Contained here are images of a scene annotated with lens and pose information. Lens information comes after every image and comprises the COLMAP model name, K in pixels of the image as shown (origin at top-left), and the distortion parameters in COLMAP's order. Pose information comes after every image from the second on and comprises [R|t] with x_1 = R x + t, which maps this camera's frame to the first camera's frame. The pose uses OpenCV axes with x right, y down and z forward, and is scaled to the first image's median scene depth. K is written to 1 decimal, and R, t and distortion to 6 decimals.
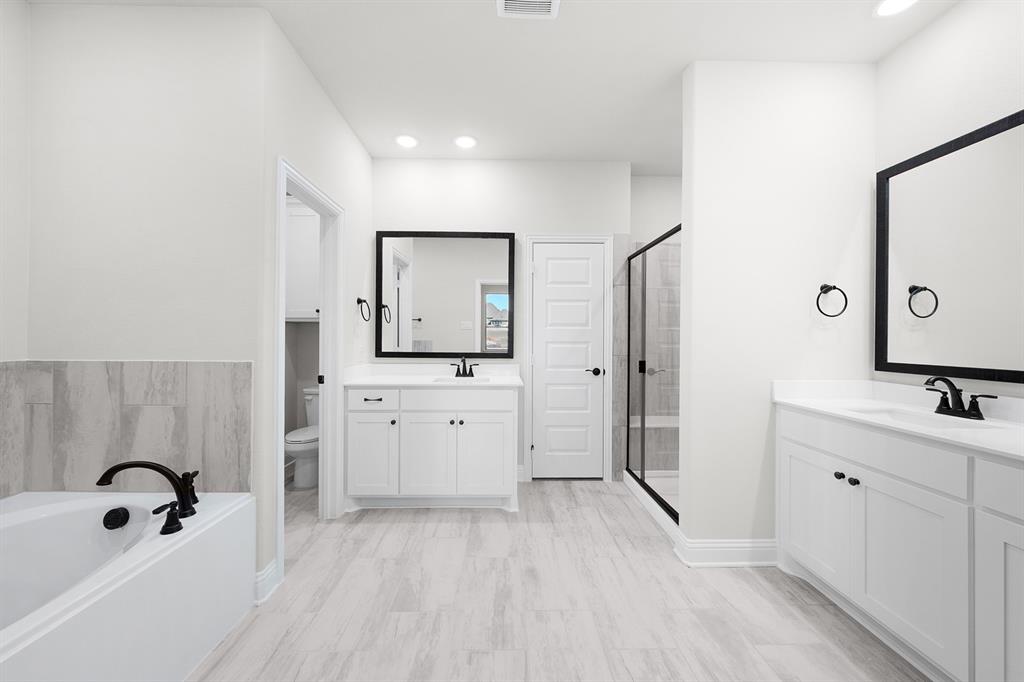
lens RADIAL K [[363.1, 0, 507.0], [0, 363.1, 336.9], [0, 0, 1]] dist [0.000161, 0.000265]
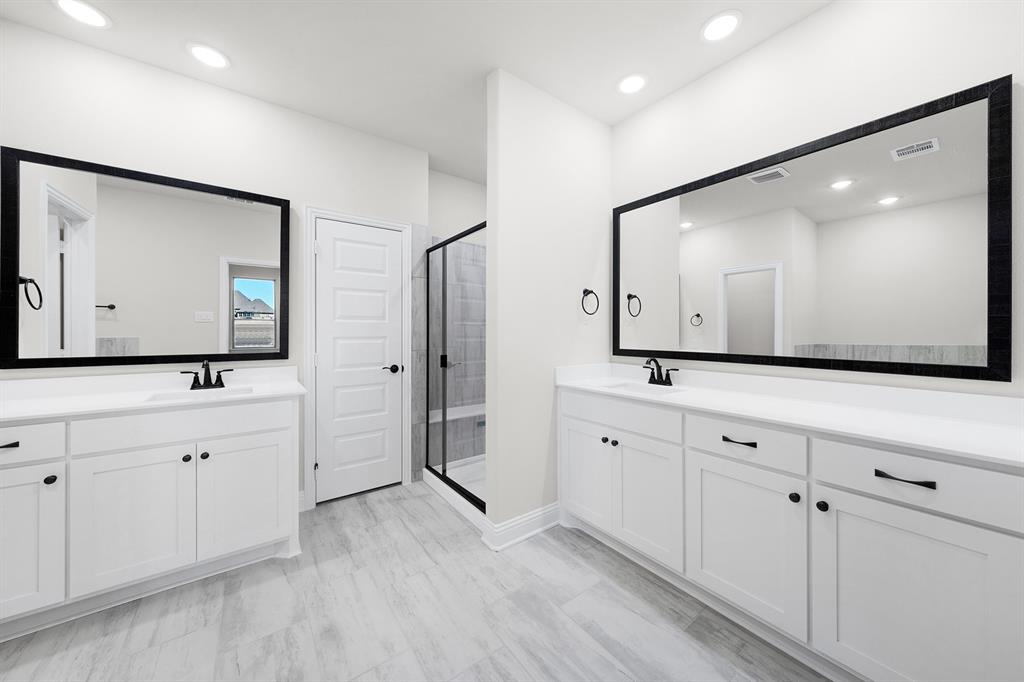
lens RADIAL K [[352.7, 0, 511.2], [0, 352.7, 331.4], [0, 0, 1]] dist [-0.000111, 0.000015]
pose [[0.816805, -0.004259, 0.576898, -0.035467], [0.004343, 0.999990, 0.001235, 0.000533], [-0.576897, 0.001497, 0.816815, 0.114038]]
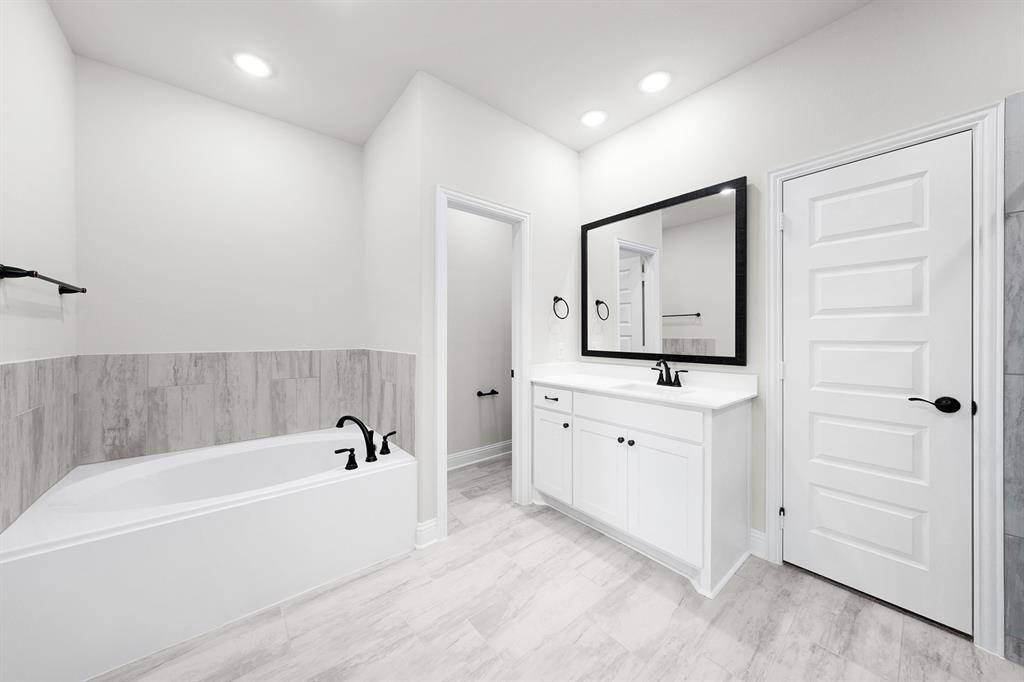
lens RADIAL K [[349.3, 0, 510.6], [0, 349.3, 335.5], [0, 0, 1]] dist [0.000143, 0.000174]
pose [[0.627915, -0.004144, -0.778271, 0.299567], [0.003707, 0.999990, -0.002334, 0.004369], [0.778273, -0.001420, 0.627924, 0.323316]]
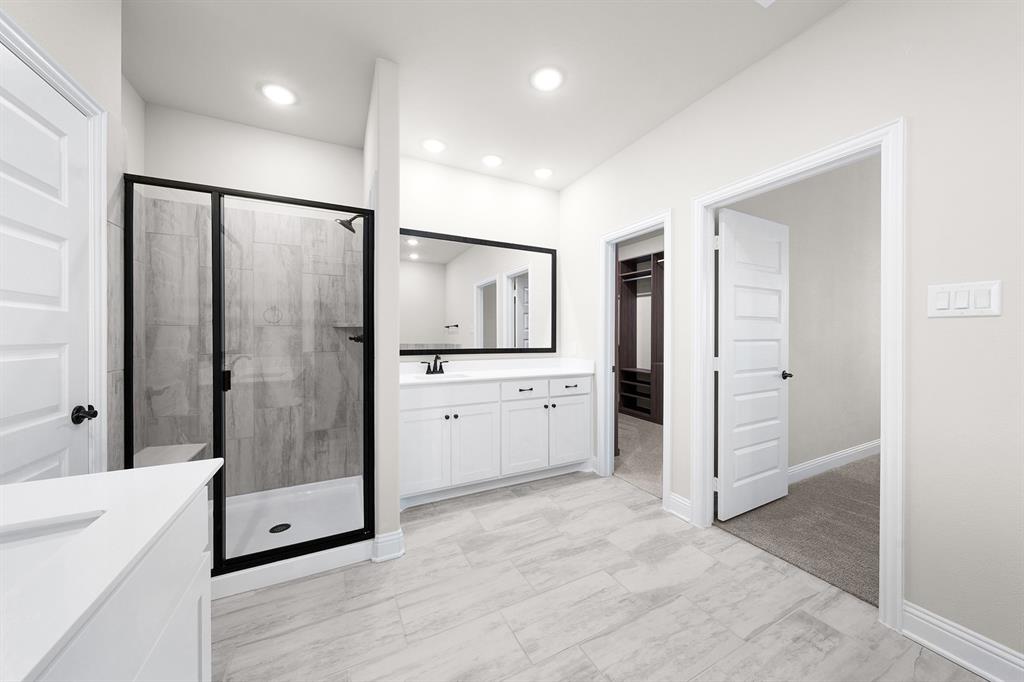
lens RADIAL K [[349.3, 0, 510.6], [0, 349.3, 335.5], [0, 0, 1]] dist [0.000143, 0.000174]
pose [[-0.428795, -0.003451, 0.903395, -0.409046], [-0.003979, 0.999990, 0.001931, 0.000429], [-0.903393, -0.002767, -0.428805, 0.879266]]
